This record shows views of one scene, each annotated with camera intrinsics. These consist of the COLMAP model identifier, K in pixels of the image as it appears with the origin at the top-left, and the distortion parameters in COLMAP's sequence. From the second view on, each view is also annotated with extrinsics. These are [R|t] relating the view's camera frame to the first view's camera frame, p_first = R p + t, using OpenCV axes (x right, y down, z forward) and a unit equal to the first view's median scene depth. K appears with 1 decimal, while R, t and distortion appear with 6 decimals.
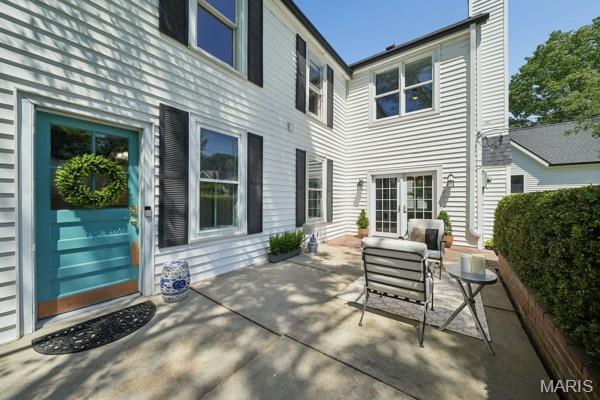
lens RADIAL K [[221.1, 0, 301.3], [0, 221.1, 199.5], [0, 0, 1]] dist [-0.001148, -0.000055]
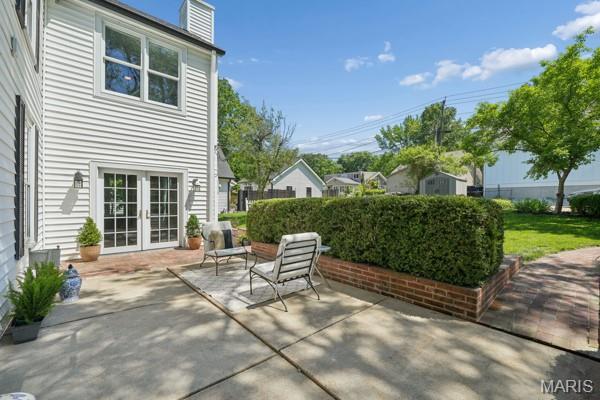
lens RADIAL K [[252.2, 0, 301.3], [0, 252.2, 204.9], [0, 0, 1]] dist [0.007545, -0.000342]
pose [[0.215117, 0.000602, 0.976588, -0.366982], [-0.003045, 0.999995, 0.000054, 0.007121], [-0.976584, -0.002985, 0.215118, 0.241085]]
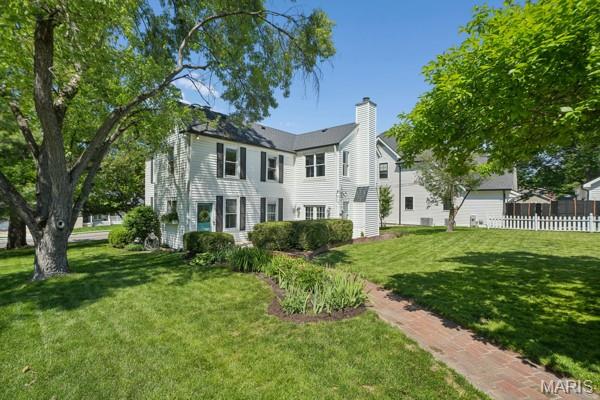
lens RADIAL K [[287.6, 0, 300.0], [0, 287.6, 203.2], [0, 0, 1]] dist [0.000673, 0.000092]
pose [[0.996078, 0.004330, -0.088378, 0.595982], [-0.004901, 0.999969, -0.006241, -0.128216], [0.088348, 0.006650, 0.996067, -1.844537]]
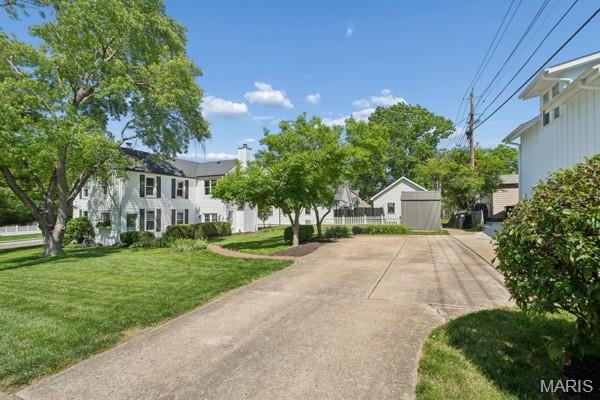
lens RADIAL K [[261.9, 0, 299.0], [0, 261.9, 205.3], [0, 0, 1]] dist [-0.002673, -0.000289]
pose [[0.976044, -0.008857, 0.217391, 0.944260], [0.012498, 0.999804, -0.015382, -0.169574], [-0.217212, 0.017730, 0.975963, -3.211040]]
